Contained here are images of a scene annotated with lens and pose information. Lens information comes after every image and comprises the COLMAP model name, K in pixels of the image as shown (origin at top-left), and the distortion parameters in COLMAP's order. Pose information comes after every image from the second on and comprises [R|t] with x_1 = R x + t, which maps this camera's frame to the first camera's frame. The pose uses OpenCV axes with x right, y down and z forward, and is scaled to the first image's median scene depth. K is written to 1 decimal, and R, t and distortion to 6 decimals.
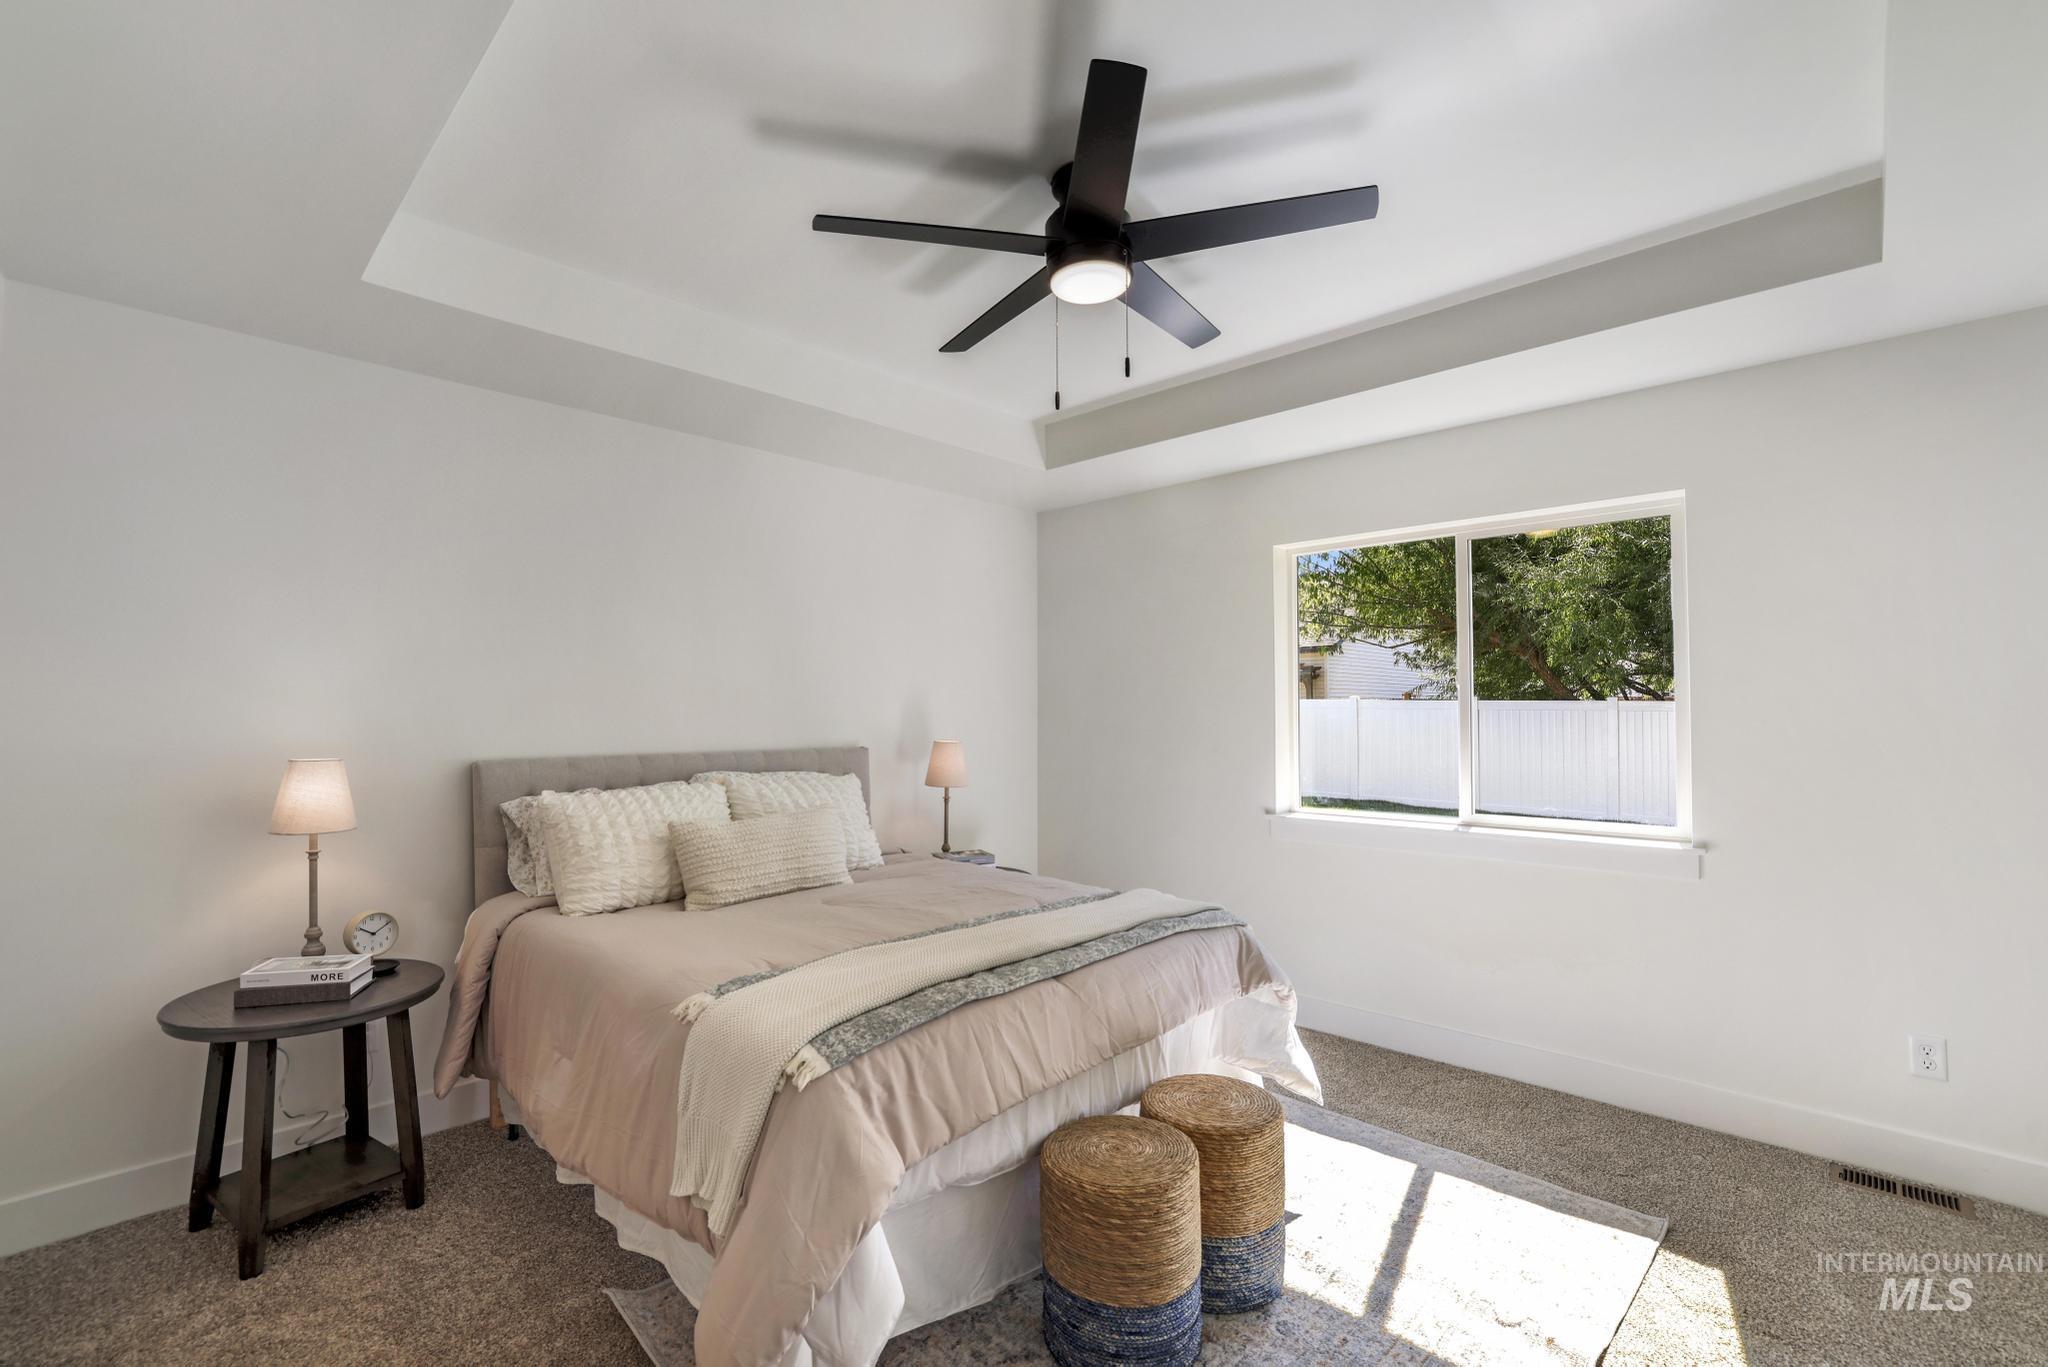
lens RADIAL K [[879.1, 0, 1018.6], [0, 879.1, 666.2], [0, 0, 1]] dist [-0.027327, 0.007794]
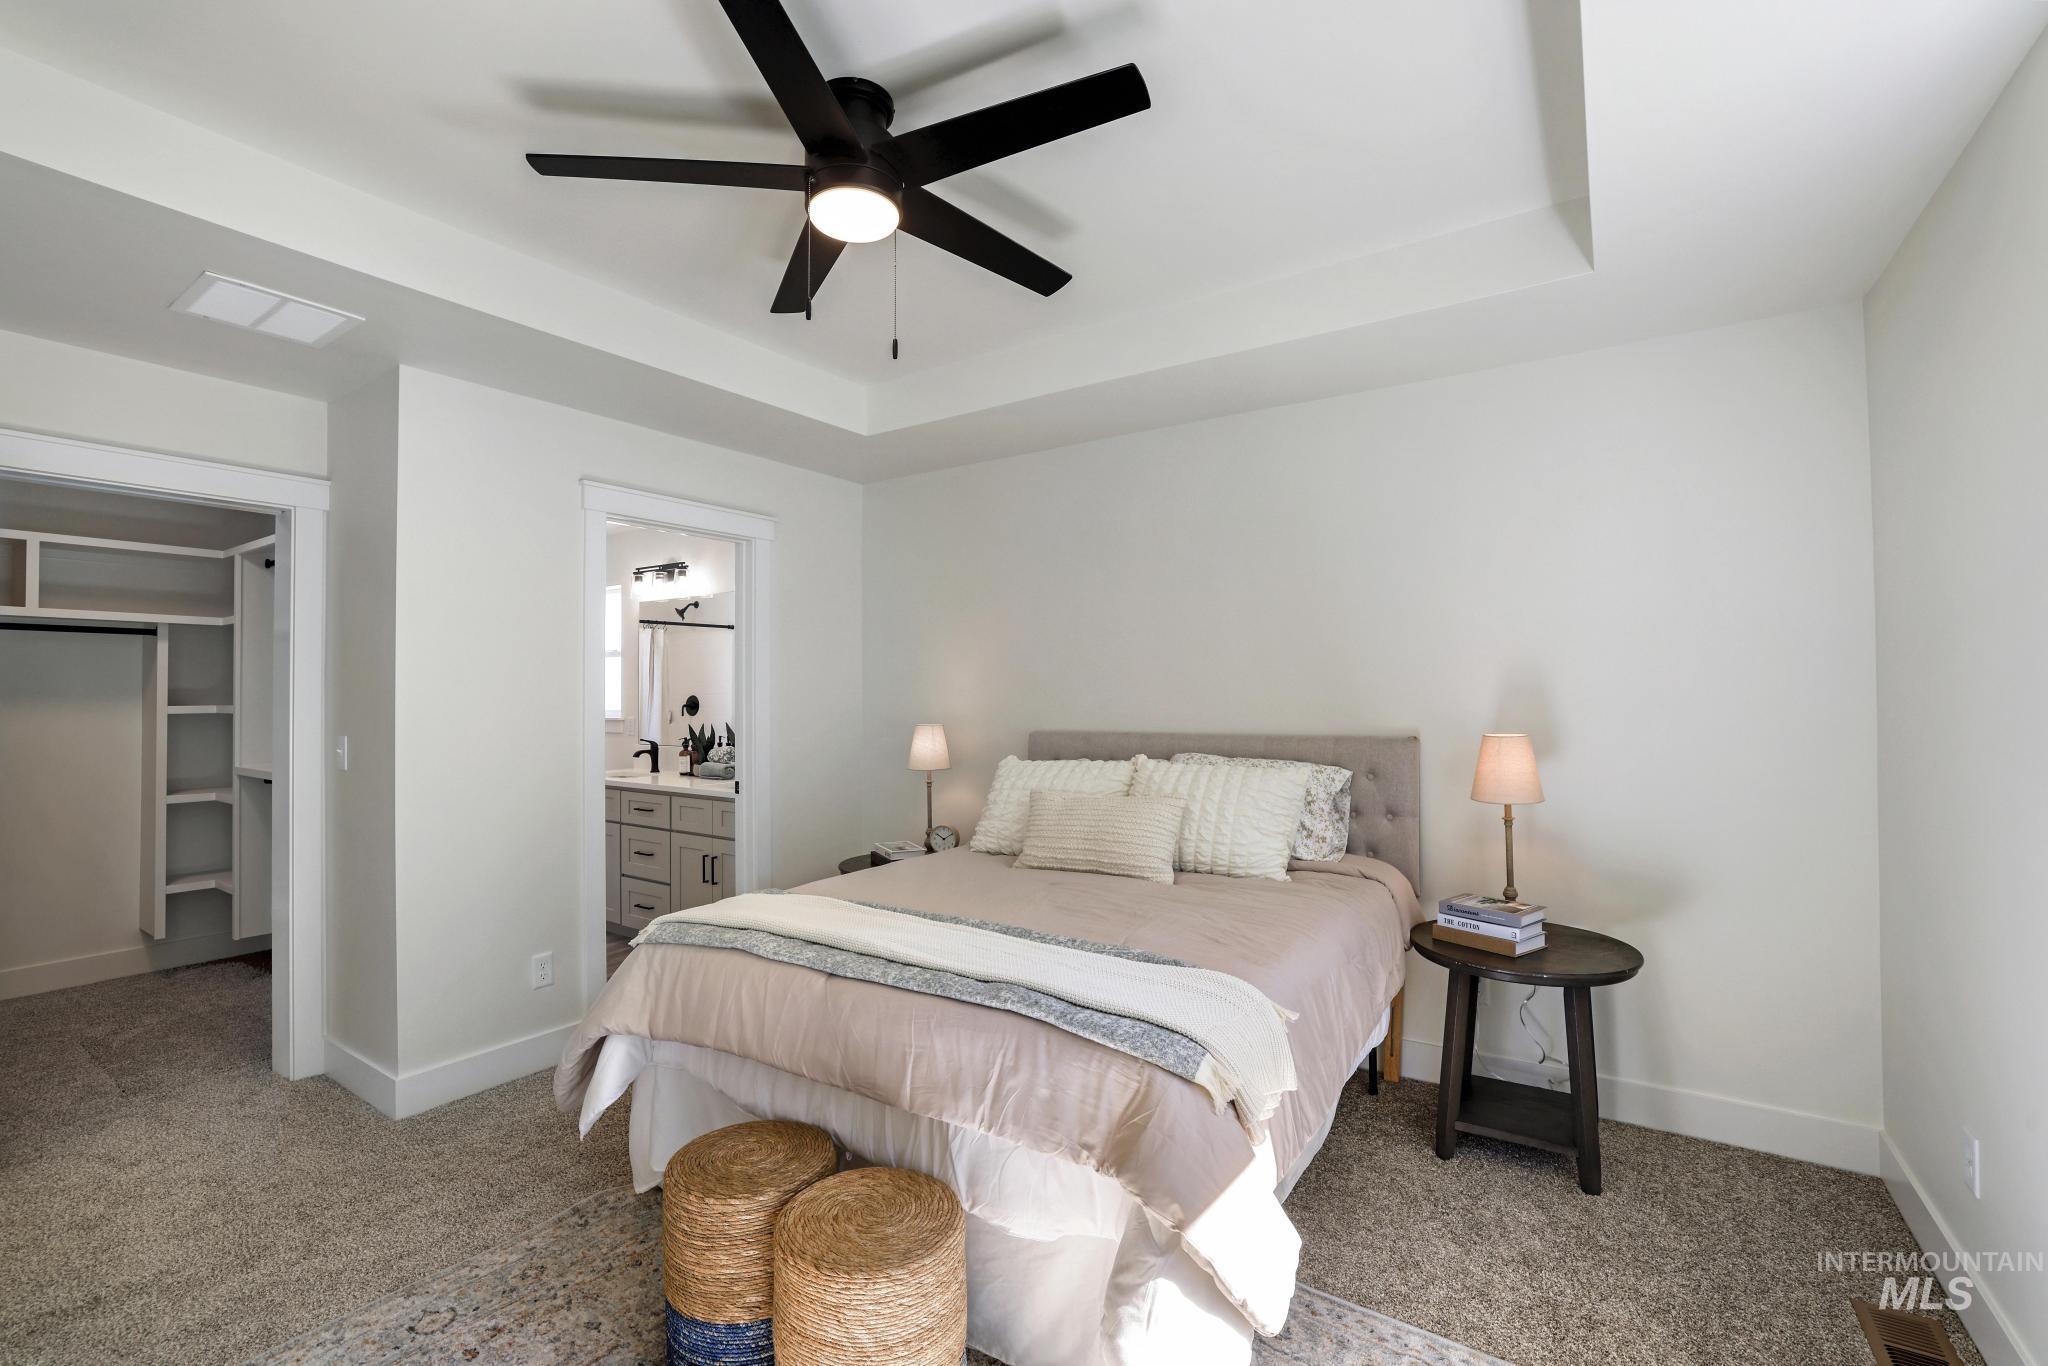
lens RADIAL K [[879.1, 0, 1015.8], [0, 879.1, 678.6], [0, 0, 1]] dist [-0.027327, 0.007794]
pose [[0.163948, -0.024134, -0.986174, 0.814431], [0.060555, 0.998062, -0.014358, 0.049025], [0.984609, -0.057364, 0.165092, 0.848237]]
